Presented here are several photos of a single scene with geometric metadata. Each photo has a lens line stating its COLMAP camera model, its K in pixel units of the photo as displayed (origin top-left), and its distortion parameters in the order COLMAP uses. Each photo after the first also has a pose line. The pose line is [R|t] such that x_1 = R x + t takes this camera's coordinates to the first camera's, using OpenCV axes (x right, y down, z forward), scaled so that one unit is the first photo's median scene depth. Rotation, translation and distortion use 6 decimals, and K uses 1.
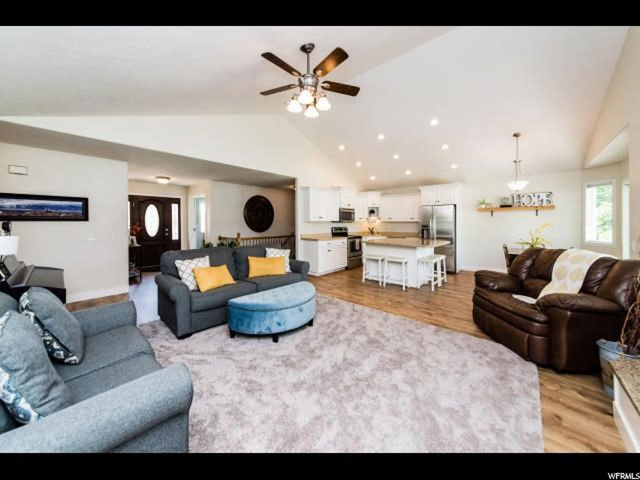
lens RADIAL K [[236.0, 0, 315.3], [0, 236.0, 221.6], [0, 0, 1]] dist [-0.007090, 0.000281]
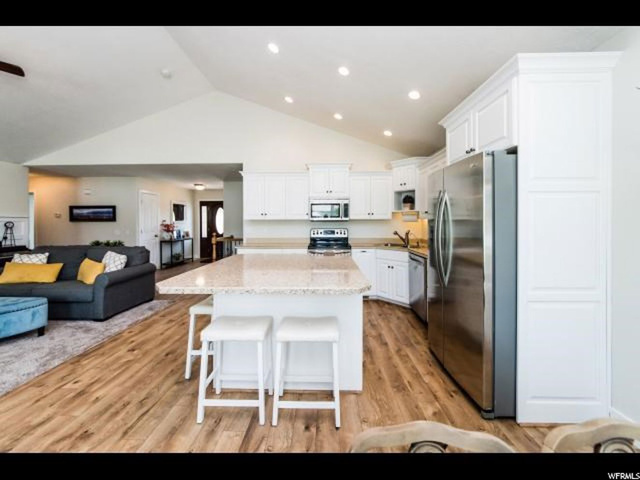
lens RADIAL K [[238.9, 0, 313.7], [0, 238.9, 222.3], [0, 0, 1]] dist [0.001127, -0.000335]
pose [[0.639220, -0.001766, -0.769022, 0.609249], [0.006897, 0.999970, 0.003436, 0.003671], [0.768993, -0.007501, 0.639213, 0.629788]]
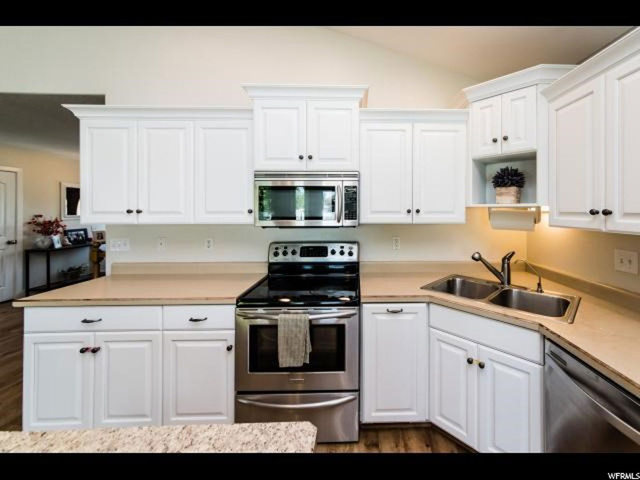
lens RADIAL K [[248.1, 0, 314.9], [0, 248.1, 207.0], [0, 0, 1]] dist [0.015251, 0.000272]
pose [[0.640400, -0.017377, -0.767845, 0.362532], [-0.012746, 0.999366, -0.033246, -0.010694], [0.767936, 0.031078, 0.639772, 0.893592]]
